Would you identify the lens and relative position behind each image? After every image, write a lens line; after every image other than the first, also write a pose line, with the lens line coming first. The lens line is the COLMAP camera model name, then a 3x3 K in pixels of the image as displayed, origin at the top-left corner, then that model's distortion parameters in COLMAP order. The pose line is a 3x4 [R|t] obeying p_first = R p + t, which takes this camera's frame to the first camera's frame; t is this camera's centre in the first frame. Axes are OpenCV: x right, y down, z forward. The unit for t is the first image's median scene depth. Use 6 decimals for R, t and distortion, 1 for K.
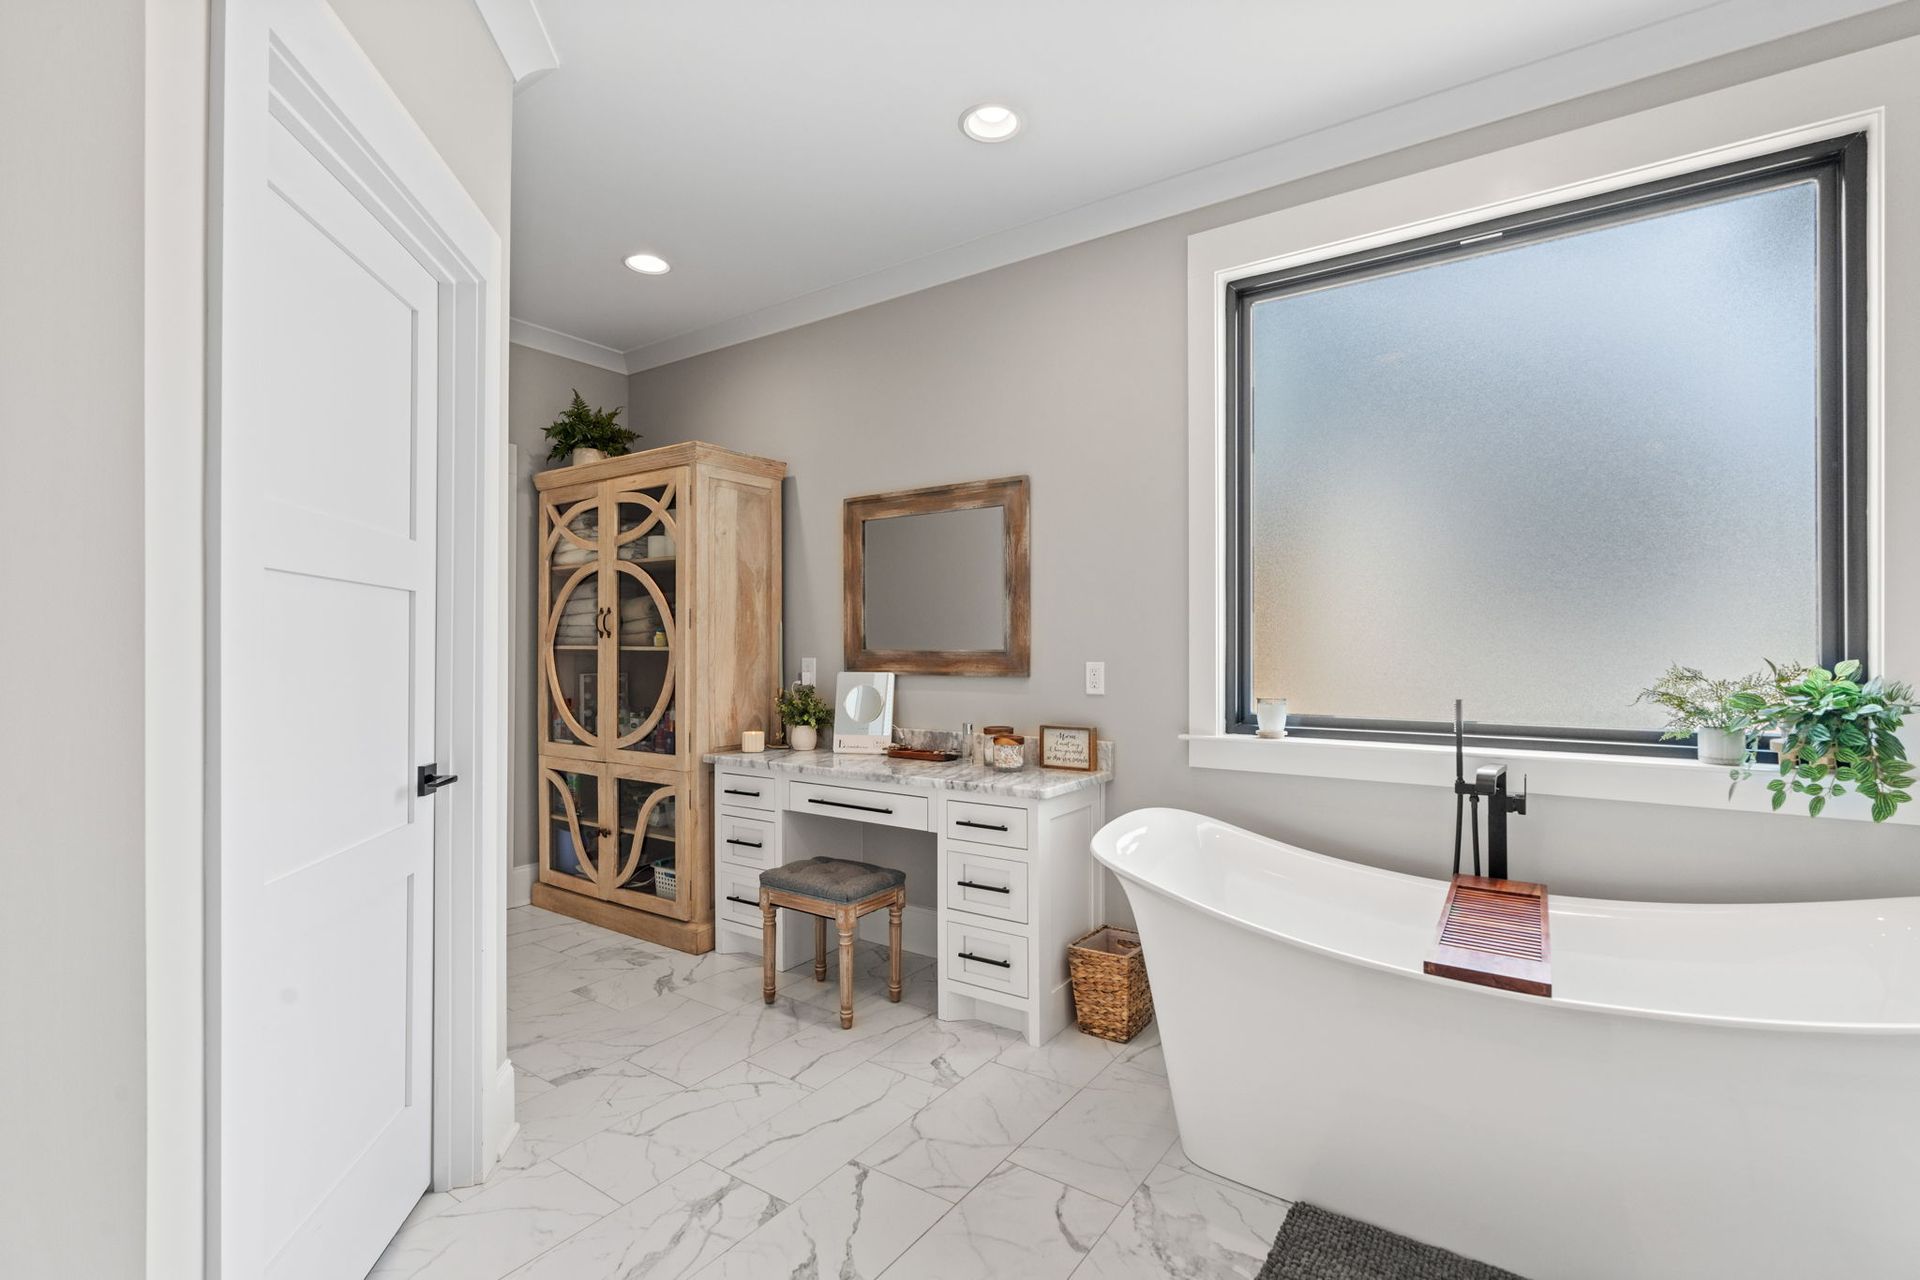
lens RADIAL K [[865.6, 0, 955.3], [0, 865.6, 645.0], [0, 0, 1]] dist [-0.008096, 0.001278]
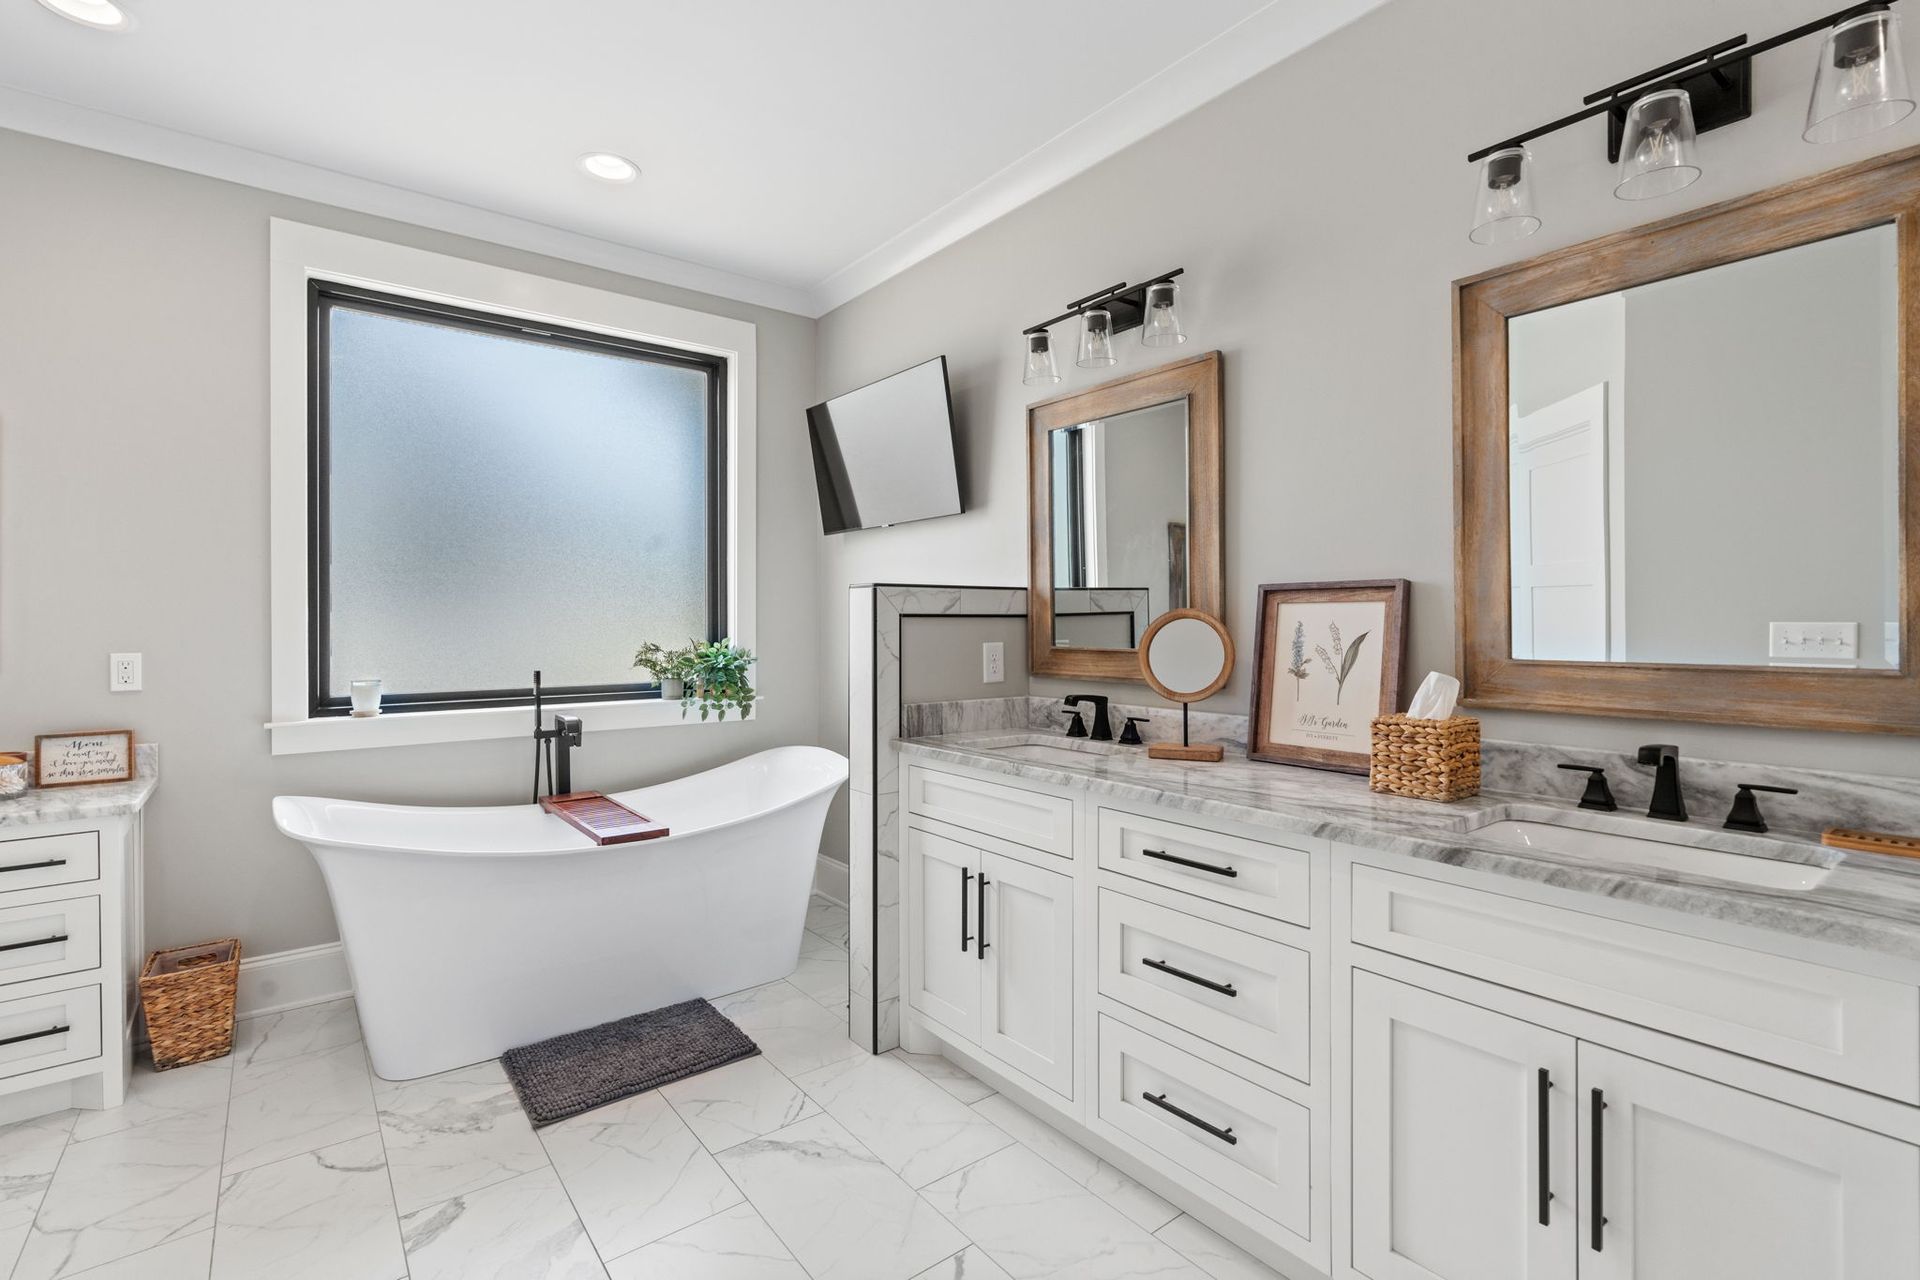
lens RADIAL K [[865.6, 0, 964.3], [0, 865.6, 630.5], [0, 0, 1]] dist [-0.008096, 0.001278]
pose [[0.292300, -0.009157, 0.956283, -0.534404], [-0.000166, 0.999954, 0.009626, -0.014463], [-0.956327, -0.002973, 0.292285, -0.052323]]
